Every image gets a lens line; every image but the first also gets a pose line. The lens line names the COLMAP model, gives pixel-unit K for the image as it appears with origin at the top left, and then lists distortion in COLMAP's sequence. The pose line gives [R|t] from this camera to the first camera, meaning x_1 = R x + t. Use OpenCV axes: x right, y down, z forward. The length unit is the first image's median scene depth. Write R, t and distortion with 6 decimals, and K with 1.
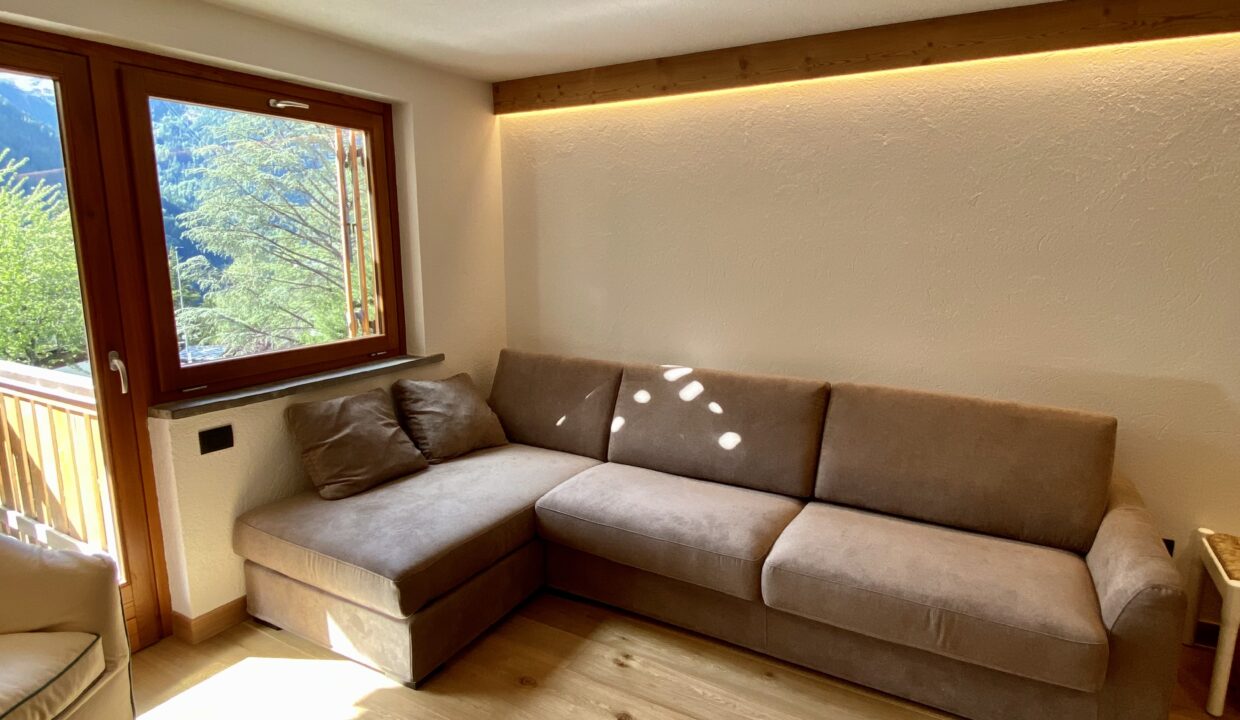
lens RADIAL K [[665.0, 0, 621.6], [0, 665.0, 357.6], [0, 0, 1]] dist [0.076237, -0.082647]
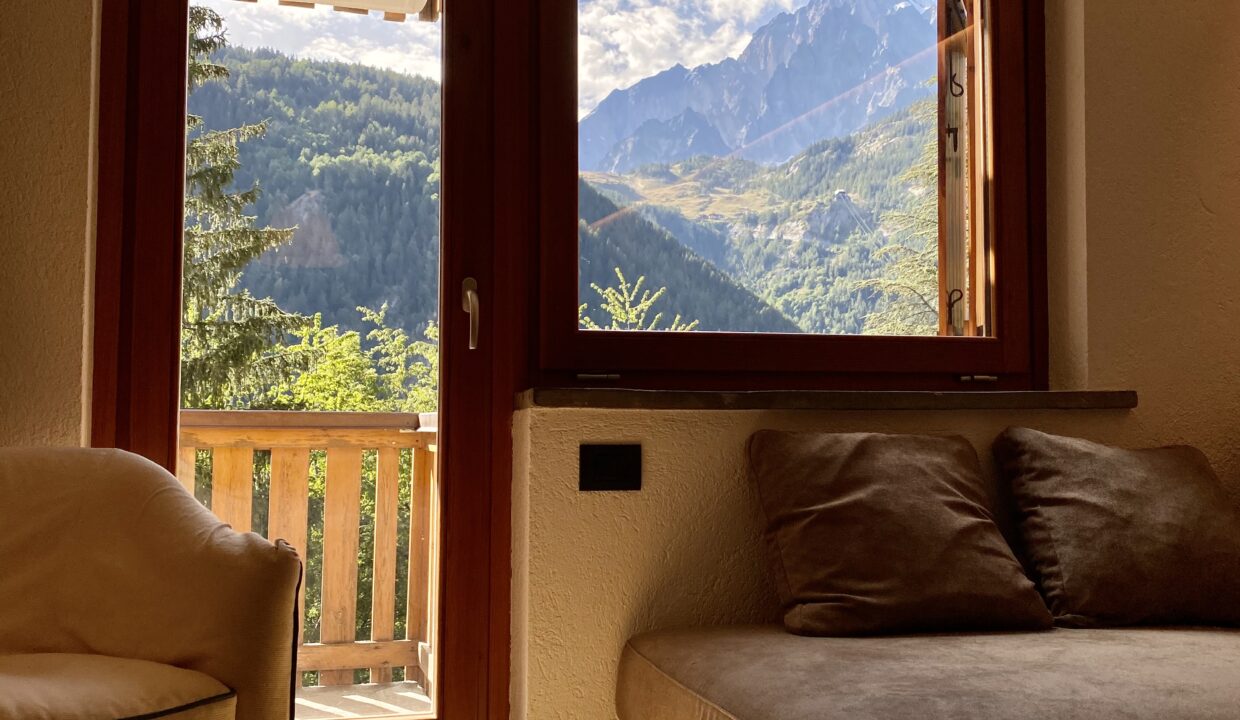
lens RADIAL K [[1253.0, 0, 611.9], [0, 1253.0, 351.8], [0, 0, 1]] dist [0.159968, -0.443911]
pose [[0.723230, -0.032053, -0.689863, 0.044375], [-0.125069, 0.976326, -0.176481, 0.174642], [0.679188, 0.213917, 0.702100, 0.278365]]
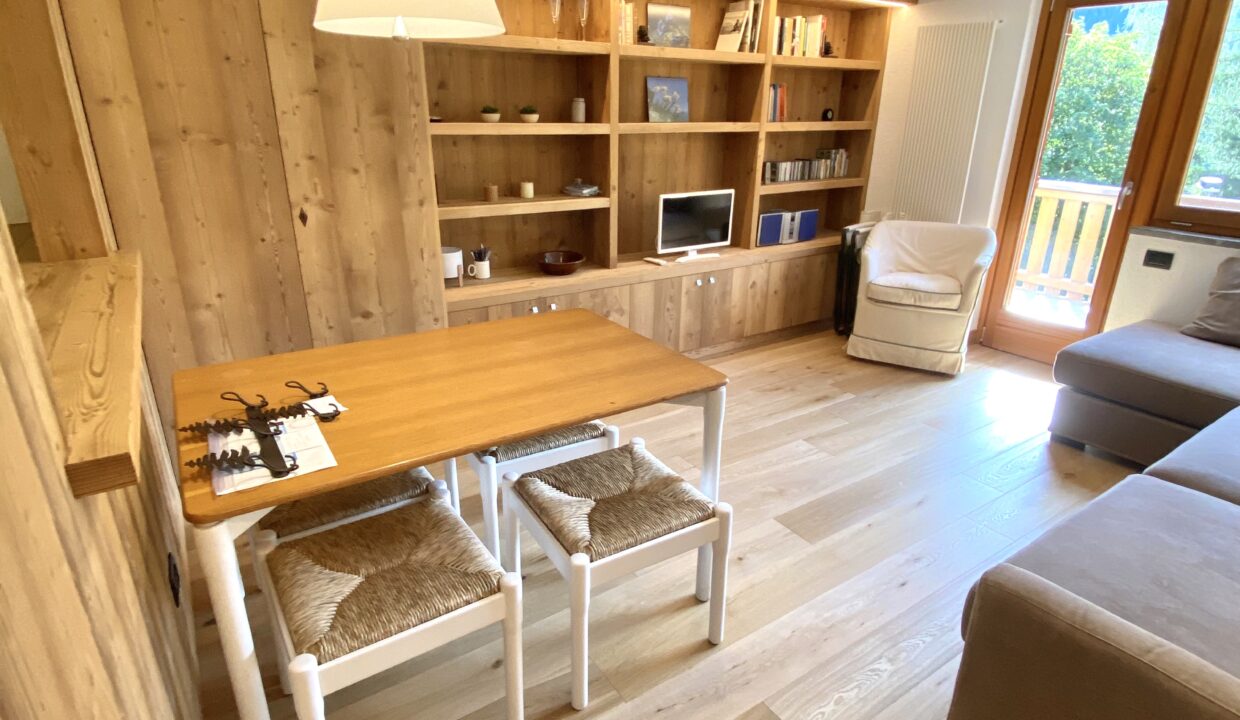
lens RADIAL K [[665.0, 0, 621.6], [0, 665.0, 357.6], [0, 0, 1]] dist [0.076237, -0.082647]
pose [[-0.440745, 0.308701, -0.842880, 0.953646], [-0.166774, 0.894493, 0.414811, -0.076556], [0.882003, 0.323397, -0.342760, 0.492074]]
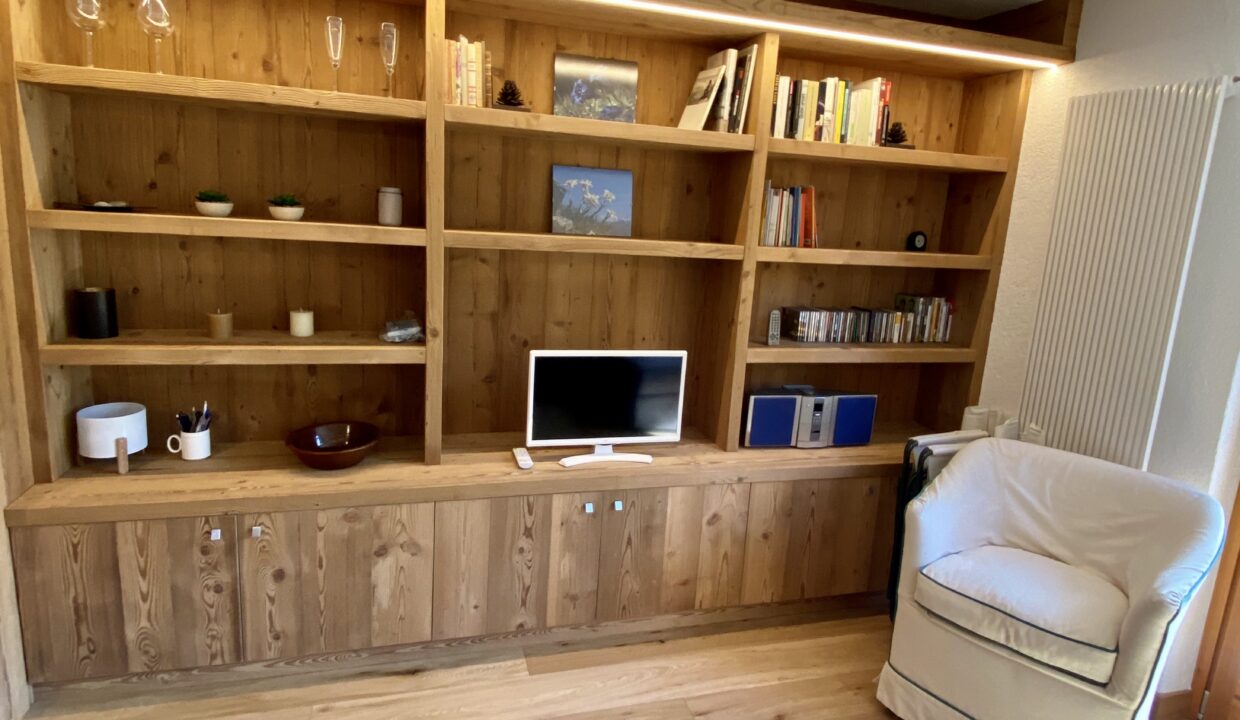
lens RADIAL K [[693.4, 0, 621.2], [0, 693.4, 341.8], [0, 0, 1]] dist [0.062521, -0.065930]
pose [[-0.692584, 0.092739, -0.715351, 0.223081], [-0.184899, 0.935744, 0.300325, -0.098350], [0.697237, 0.340268, -0.630934, 0.576713]]
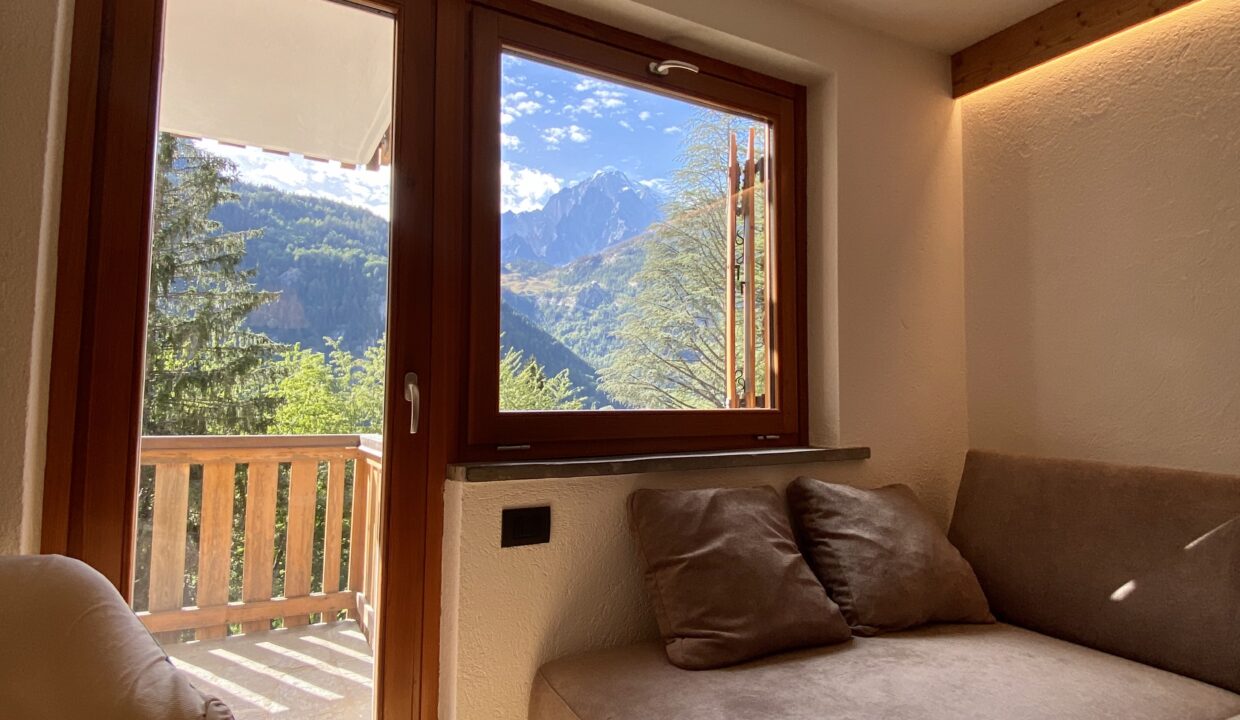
lens RADIAL K [[665.0, 0, 621.6], [0, 665.0, 357.6], [0, 0, 1]] dist [0.076237, -0.082647]
pose [[0.857499, -0.026838, -0.513785, -0.168460], [-0.096240, 0.972644, -0.211429, 0.078494], [0.505404, 0.230747, 0.831458, 0.418184]]
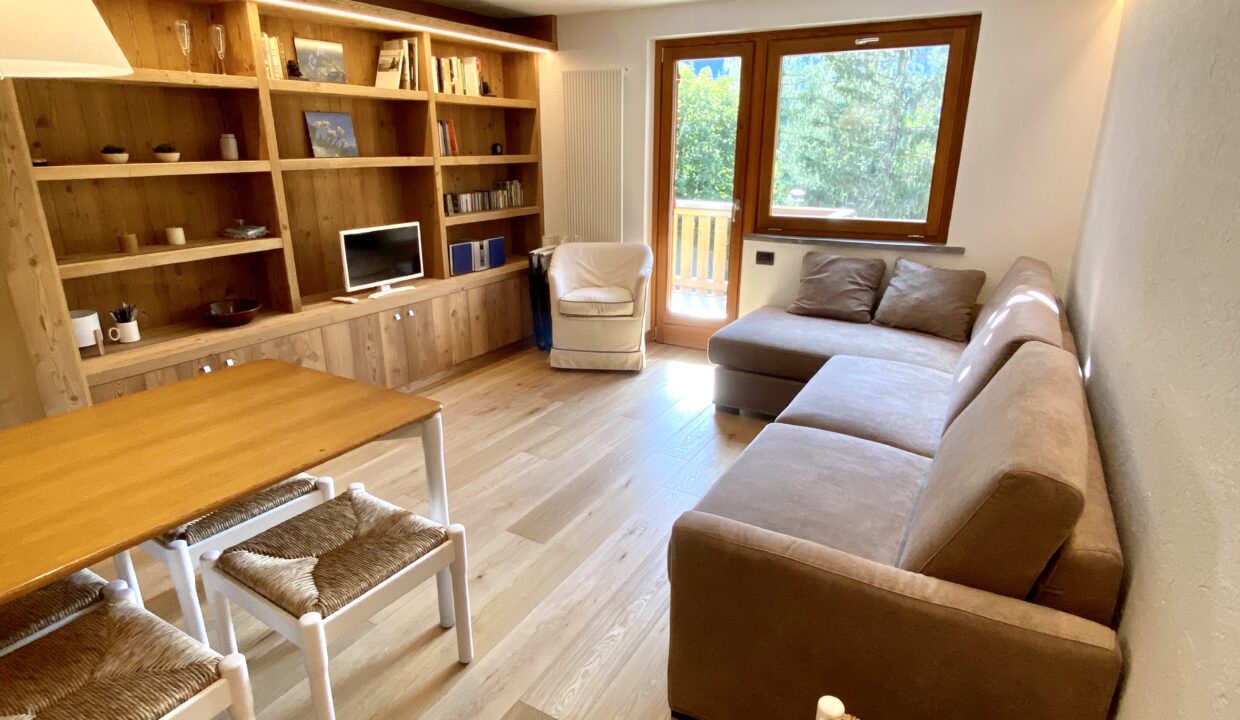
lens RADIAL K [[665.0, 0, 621.6], [0, 665.0, 357.6], [0, 0, 1]] dist [0.076237, -0.082647]
pose [[-0.004984, 0.308359, -0.951257, 0.994087], [-0.176150, 0.936123, 0.304376, -0.088552], [0.984351, 0.169081, 0.049652, 0.505621]]
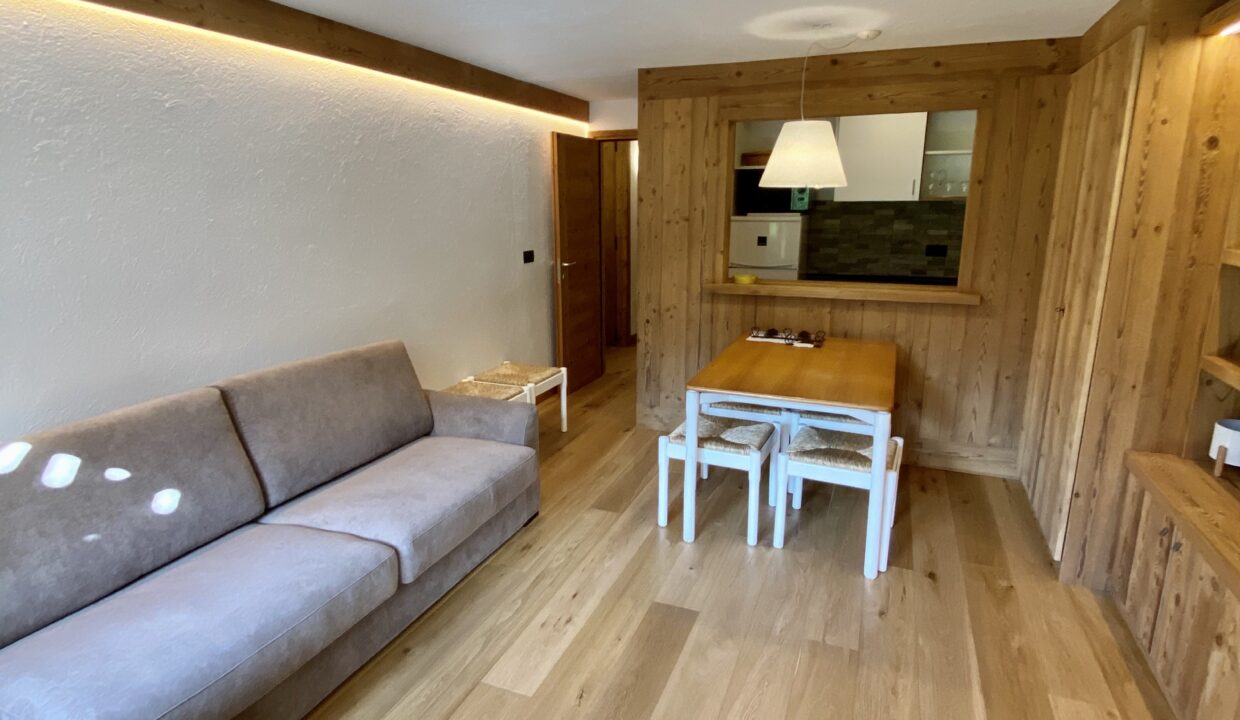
lens RADIAL K [[668.4, 0, 620.0], [0, 668.4, 360.0], [0, 0, 1]] dist [0.031869, -0.031838]
pose [[-0.135148, -0.232536, 0.963152, -0.561149], [0.172821, 0.951637, 0.254006, -0.119829], [-0.975637, 0.200782, -0.088425, 0.548468]]
